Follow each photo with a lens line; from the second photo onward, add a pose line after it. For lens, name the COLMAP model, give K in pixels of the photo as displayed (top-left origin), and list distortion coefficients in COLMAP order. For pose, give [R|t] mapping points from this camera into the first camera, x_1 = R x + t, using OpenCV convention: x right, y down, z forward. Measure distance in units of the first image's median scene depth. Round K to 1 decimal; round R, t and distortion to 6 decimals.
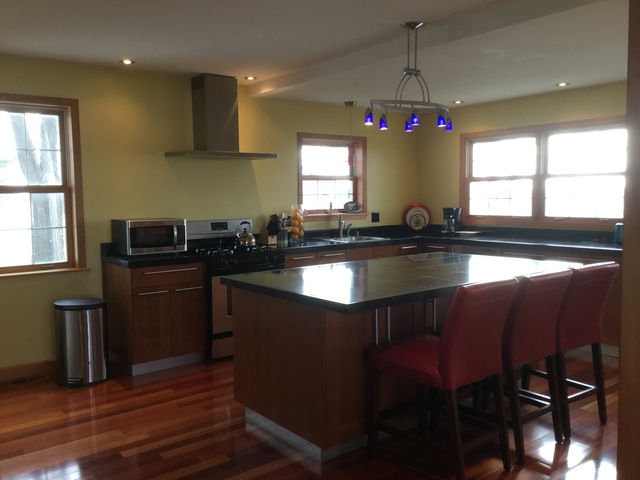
lens RADIAL K [[575.5, 0, 321.9], [0, 575.5, 239.3], [0, 0, 1]] dist [0.118200, -0.212849]
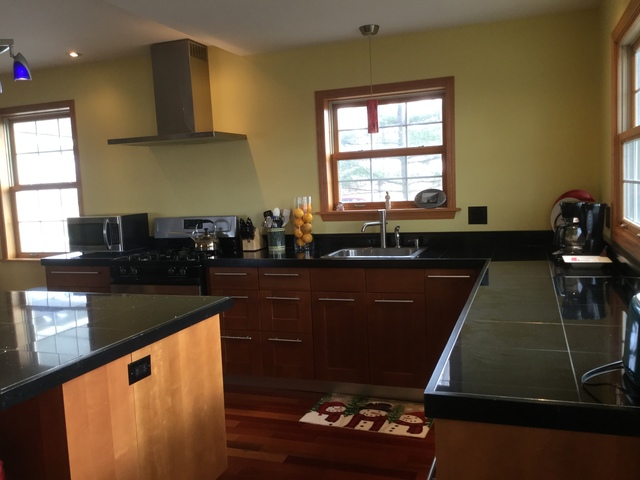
lens RADIAL K [[575.5, 0, 321.9], [0, 575.5, 239.3], [0, 0, 1]] dist [0.118200, -0.212849]
pose [[0.527095, 0.069962, -0.846922, 0.668047], [-0.027604, 0.997489, 0.065221, -0.064340], [0.849358, -0.010999, 0.527702, 0.762934]]
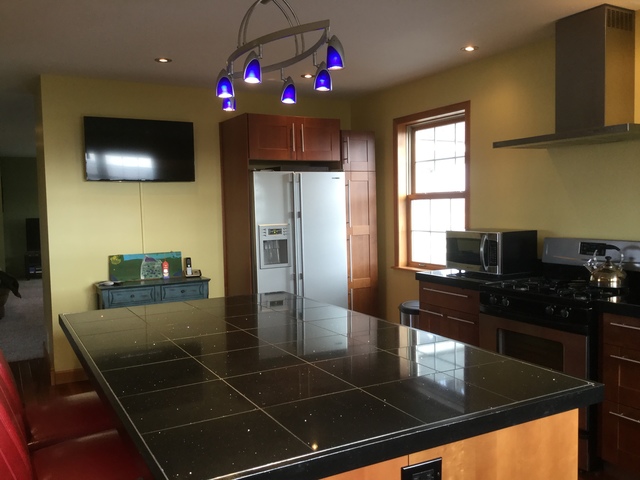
lens RADIAL K [[575.5, 0, 321.9], [0, 575.5, 239.3], [0, 0, 1]] dist [0.118200, -0.212849]
pose [[-0.163053, 0.075046, -0.983759, 0.527084], [-0.055807, 0.994805, 0.085138, -0.075229], [0.985038, 0.068783, -0.158018, 0.860562]]
